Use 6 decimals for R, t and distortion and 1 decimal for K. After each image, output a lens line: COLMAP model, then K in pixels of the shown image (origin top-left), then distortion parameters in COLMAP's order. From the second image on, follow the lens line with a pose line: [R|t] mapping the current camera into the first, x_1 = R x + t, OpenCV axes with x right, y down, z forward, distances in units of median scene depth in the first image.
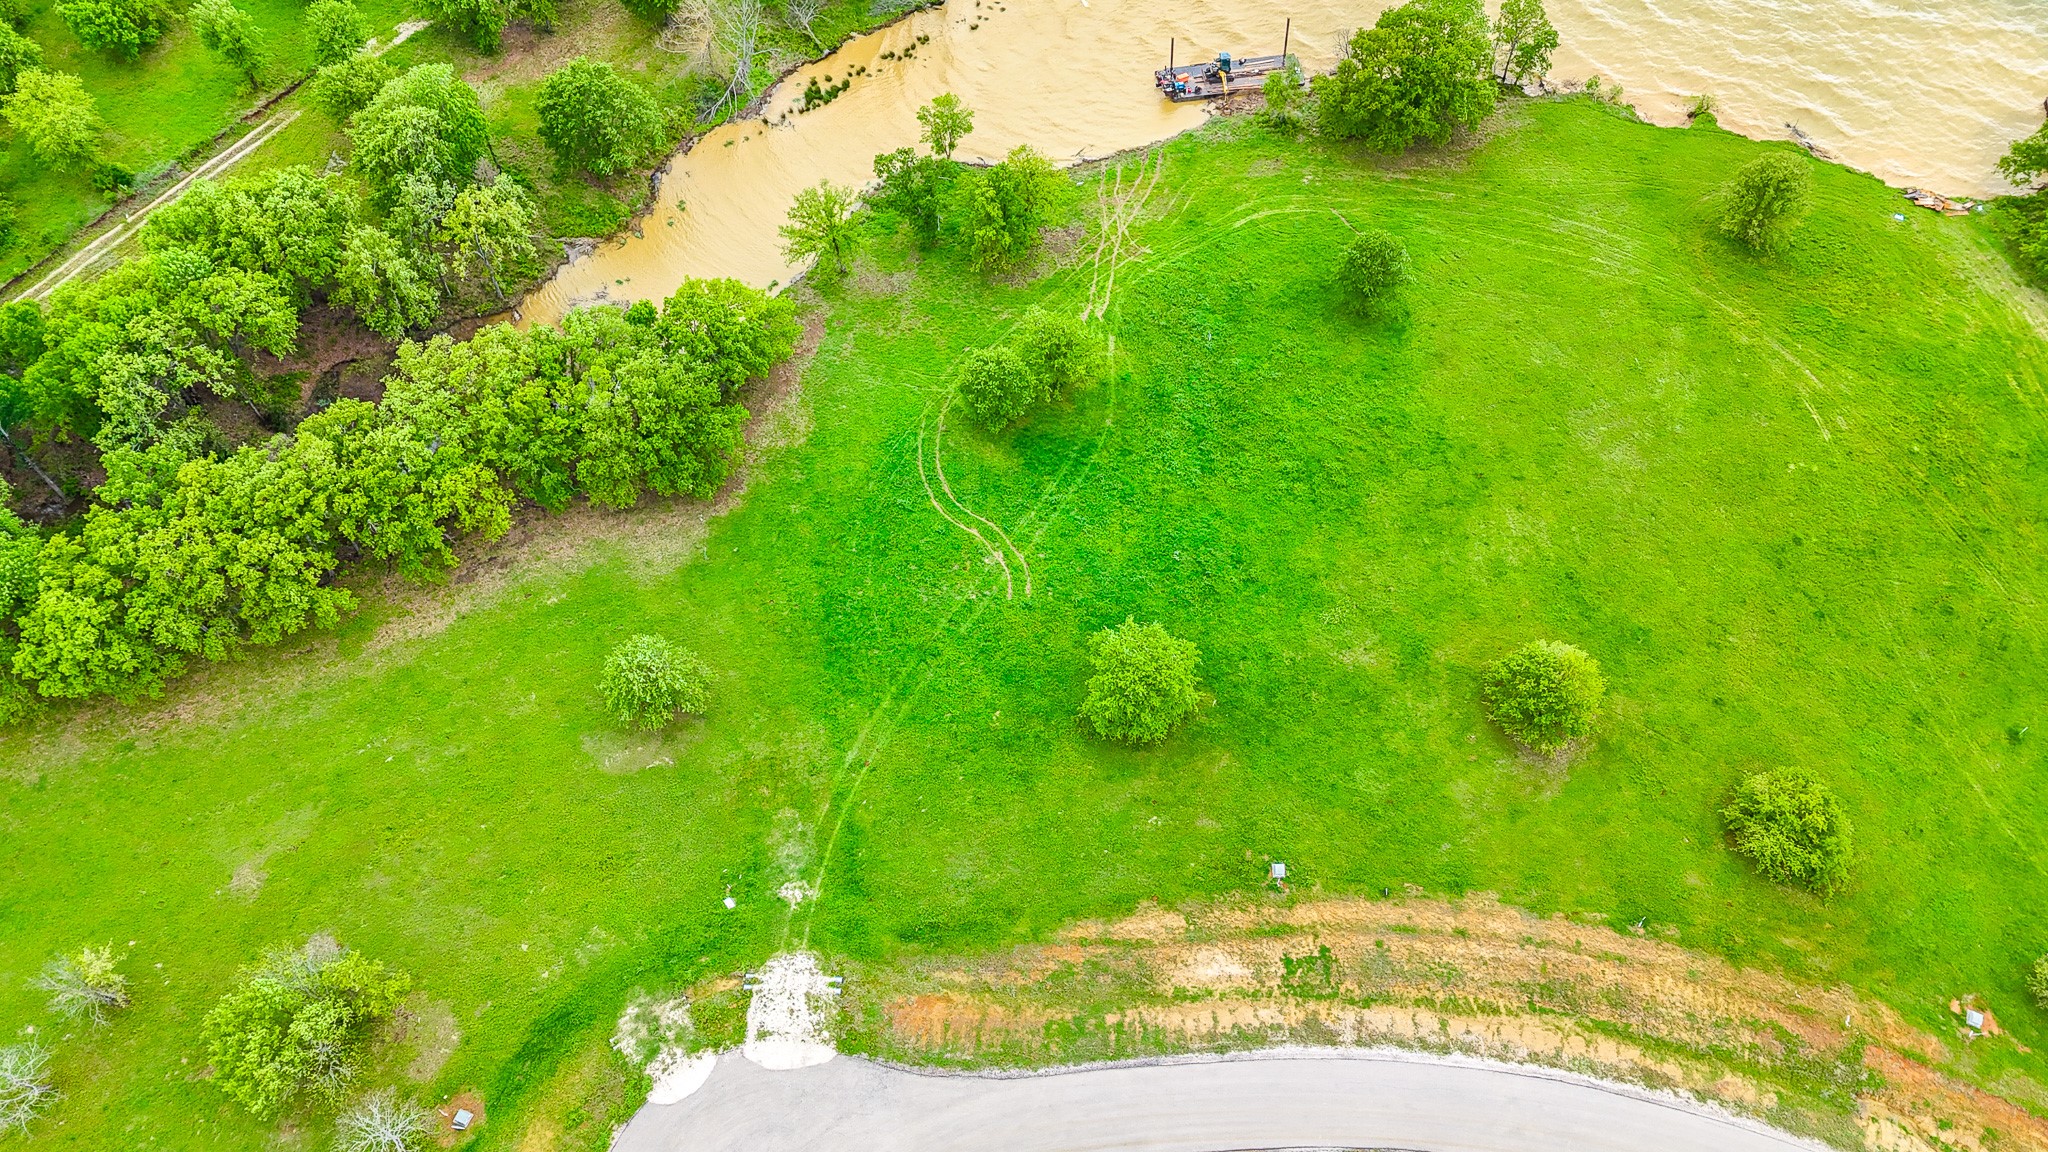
lens RADIAL K [[1498.7, 0, 1024.0], [0, 1498.7, 576.0], [0, 0, 1]] dist [0.077262, -0.069445]
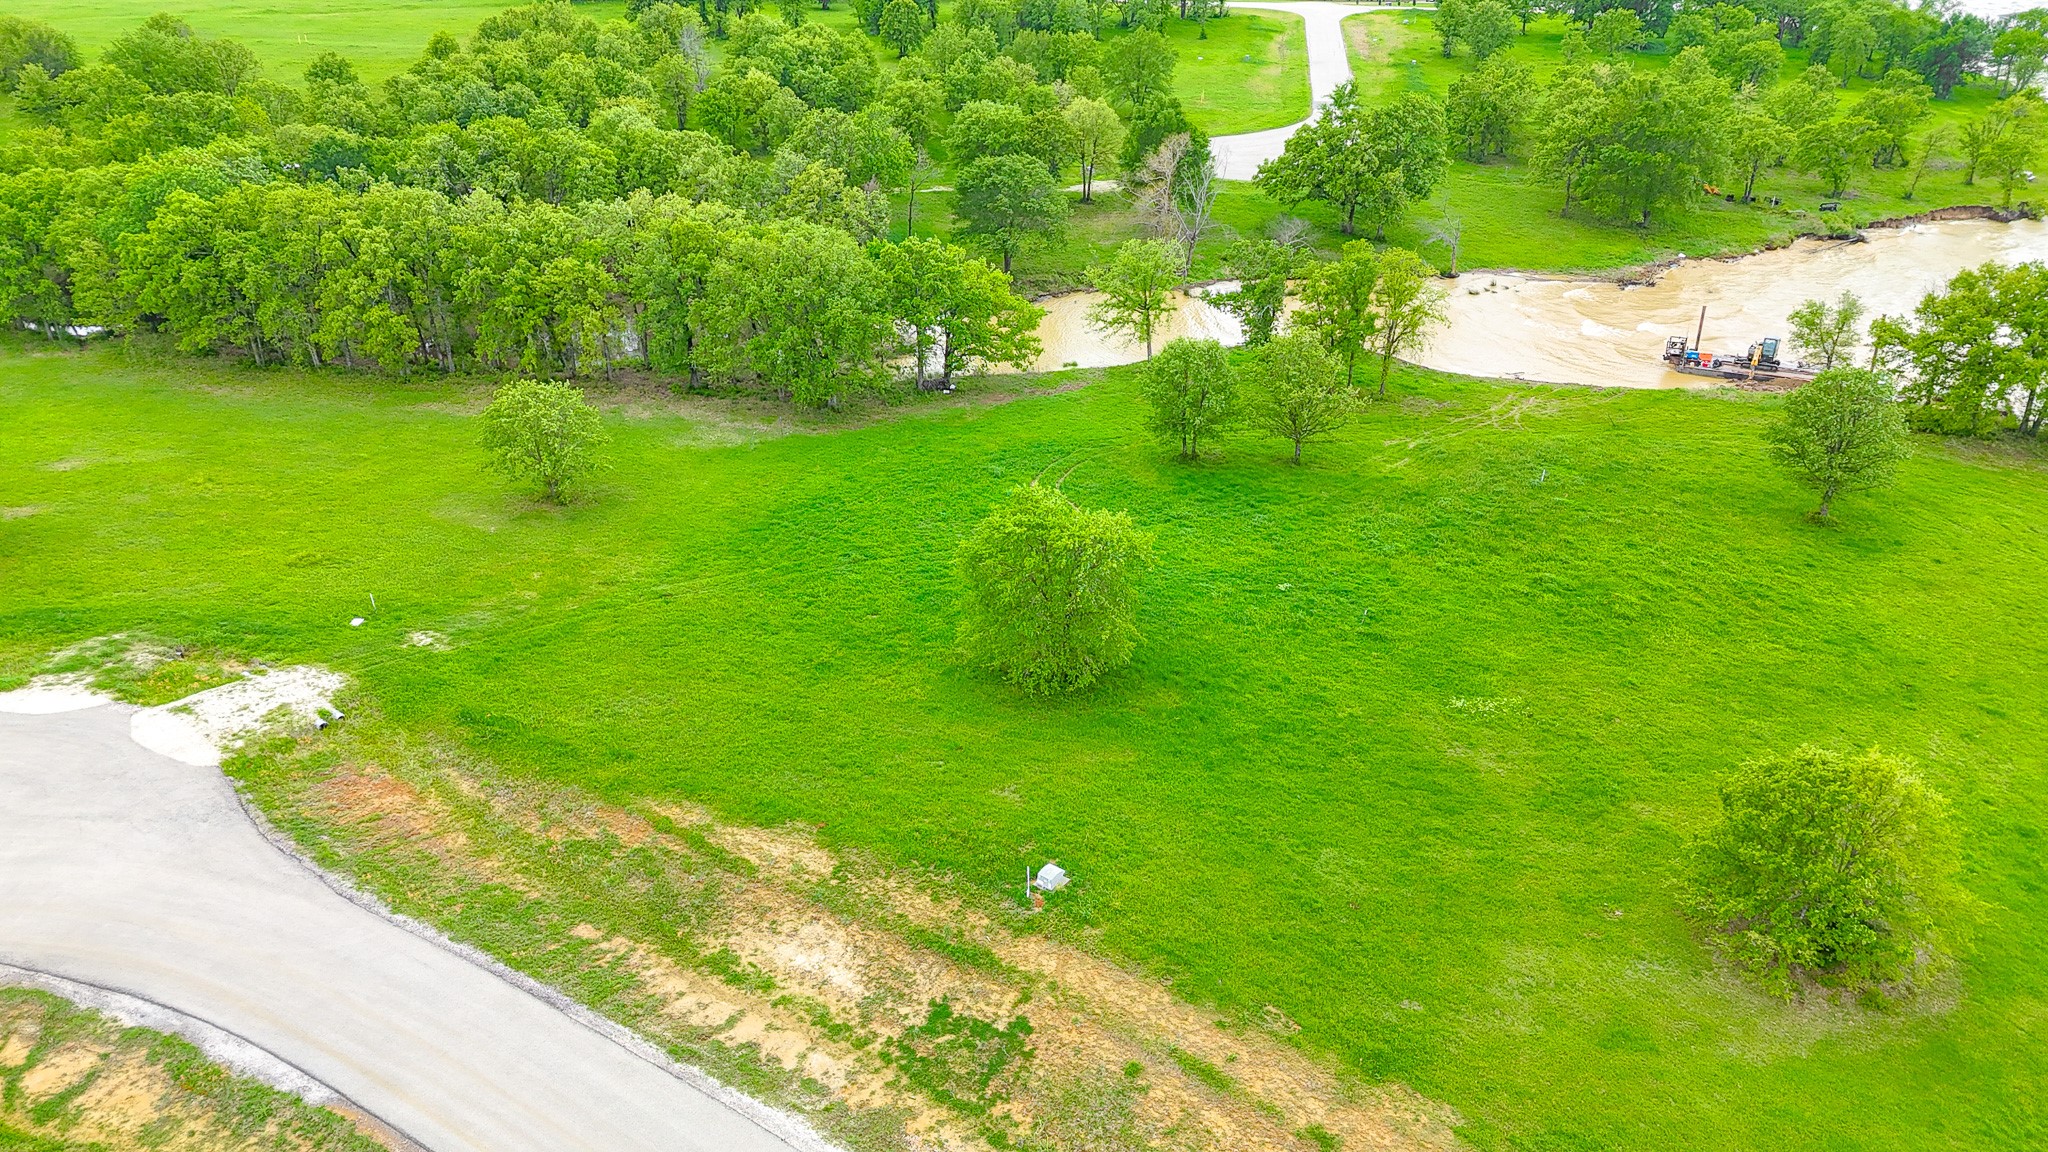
lens RADIAL K [[1490.2, 0, 1024.1], [0, 1490.2, 586.3], [0, 0, 1]] dist [0.076651, -0.069594]
pose [[0.804066, 0.273162, -0.528072, 0.393347], [-0.506557, 0.779750, -0.367955, 0.306277], [0.311253, 0.563359, 0.765342, 0.589634]]
